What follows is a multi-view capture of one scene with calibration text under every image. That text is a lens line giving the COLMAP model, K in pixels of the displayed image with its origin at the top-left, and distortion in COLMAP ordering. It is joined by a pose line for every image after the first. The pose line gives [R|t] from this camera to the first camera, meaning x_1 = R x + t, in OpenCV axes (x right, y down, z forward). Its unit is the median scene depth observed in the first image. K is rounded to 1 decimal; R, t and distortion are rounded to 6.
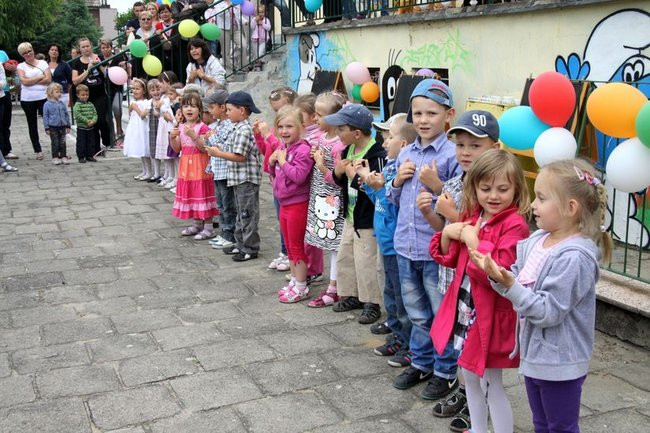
lens RADIAL K [[789.7, 0, 325.0], [0, 789.7, 216.5], [0, 0, 1]] dist [-0.014800, 0.028342]
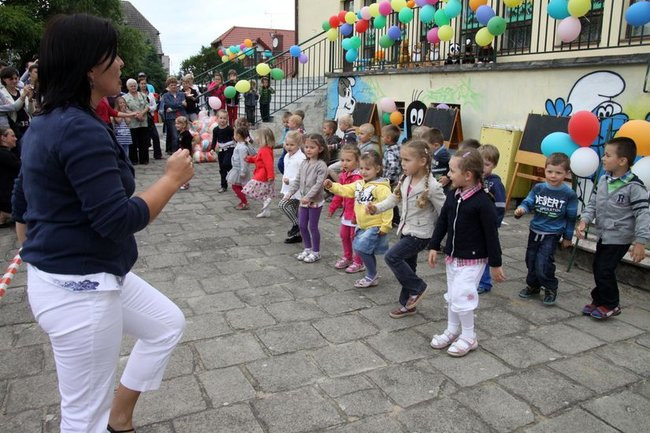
lens RADIAL K [[541.3, 0, 325.0], [0, 541.3, 216.5], [0, 0, 1]] dist [-0.108211, 0.080328]
pose [[0.998936, 0.017131, 0.042815, -0.194016], [-0.018302, 0.999465, 0.027108, 0.001837], [-0.042328, -0.027863, 0.998715, -0.005333]]
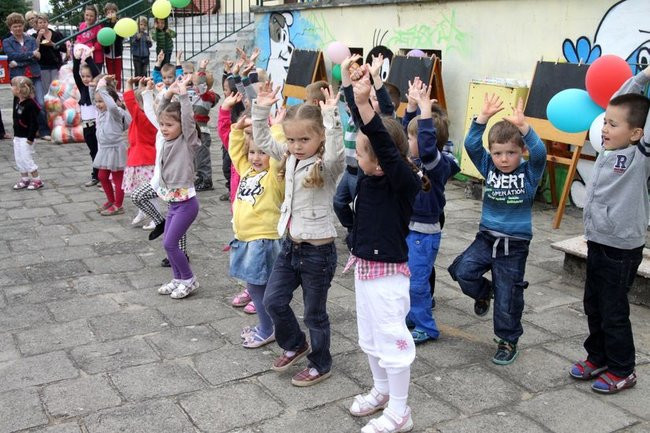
lens RADIAL K [[769.9, 0, 325.0], [0, 769.9, 216.5], [0, 0, 1]] dist [-0.019450, 0.028982]
pose [[0.994599, -0.008924, 0.103408, -0.132575], [0.005772, 0.999511, 0.030735, -0.008440], [-0.103632, -0.029972, 0.994164, 0.047718]]
